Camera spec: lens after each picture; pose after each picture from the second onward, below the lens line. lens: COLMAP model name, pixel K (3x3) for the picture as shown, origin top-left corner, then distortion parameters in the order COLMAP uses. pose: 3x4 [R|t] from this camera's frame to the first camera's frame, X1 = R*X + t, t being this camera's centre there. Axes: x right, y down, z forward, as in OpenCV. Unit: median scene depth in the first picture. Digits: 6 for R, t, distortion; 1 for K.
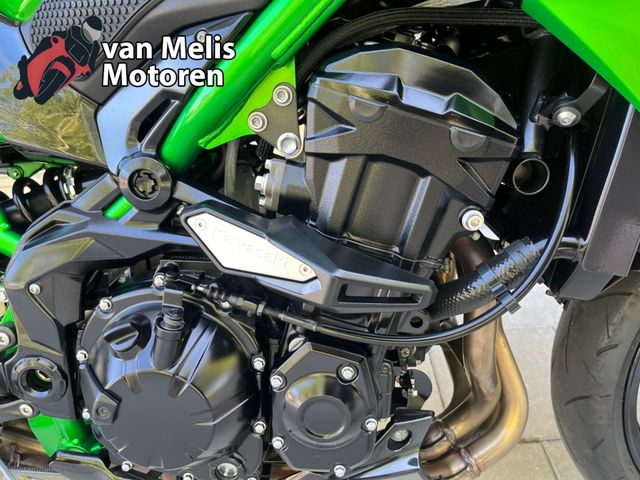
lens RADIAL K [[487.2, 0, 323.2], [0, 487.2, 242.1], [0, 0, 1]] dist [0.054375, -0.076435]
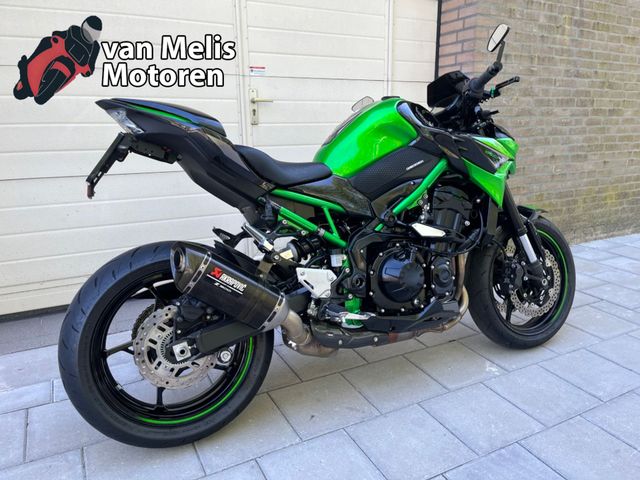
lens RADIAL K [[487.2, 0, 323.2], [0, 487.2, 242.1], [0, 0, 1]] dist [0.054375, -0.076435]
pose [[0.890884, -0.033897, 0.452965, -2.470654], [0.164292, 0.953744, -0.251753, 0.881306], [-0.423479, 0.298701, 0.855244, -1.878705]]
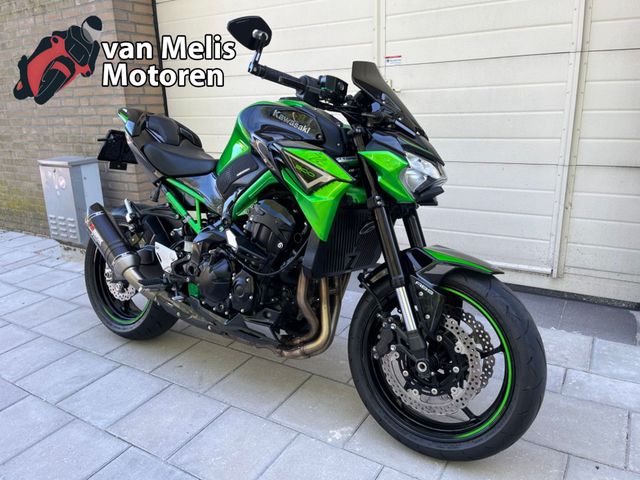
lens RADIAL K [[487.2, 0, 323.2], [0, 487.2, 242.1], [0, 0, 1]] dist [0.054375, -0.076435]
pose [[0.836656, 0.205263, -0.507813, 2.209669], [-0.303012, 0.945785, -0.116937, 0.242584], [0.456279, 0.251709, 0.853494, -1.842311]]
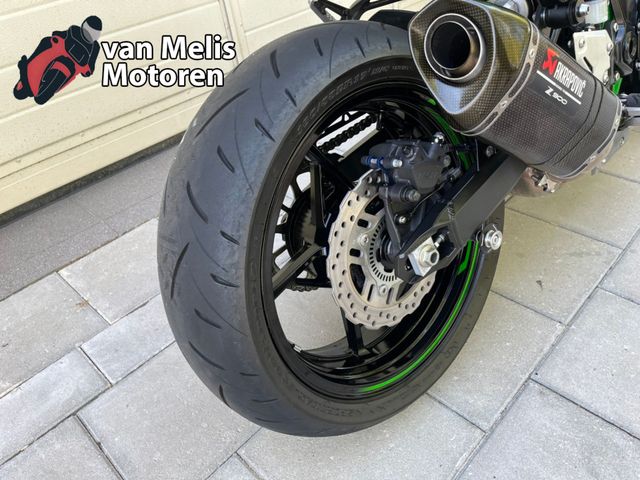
lens RADIAL K [[487.2, 0, 323.2], [0, 487.2, 242.1], [0, 0, 1]] dist [0.054375, -0.076435]
pose [[0.718131, -0.418454, 0.556043, -2.931768], [0.405523, 0.900968, 0.154297, 0.217343], [-0.565543, 0.114682, 0.816706, 0.293776]]
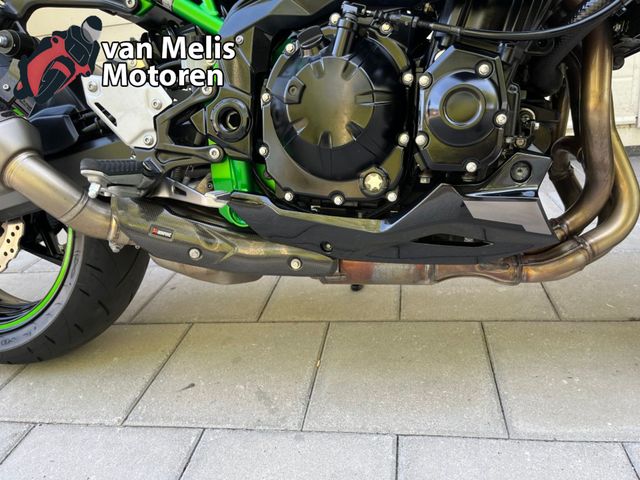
lens RADIAL K [[487.2, 0, 323.2], [0, 487.2, 242.1], [0, 0, 1]] dist [0.054375, -0.076435]
pose [[0.984115, 0.049214, -0.170572, -0.110627], [-0.072344, 0.988585, -0.132159, 0.847196], [0.162121, 0.142399, 0.976442, -0.207063]]
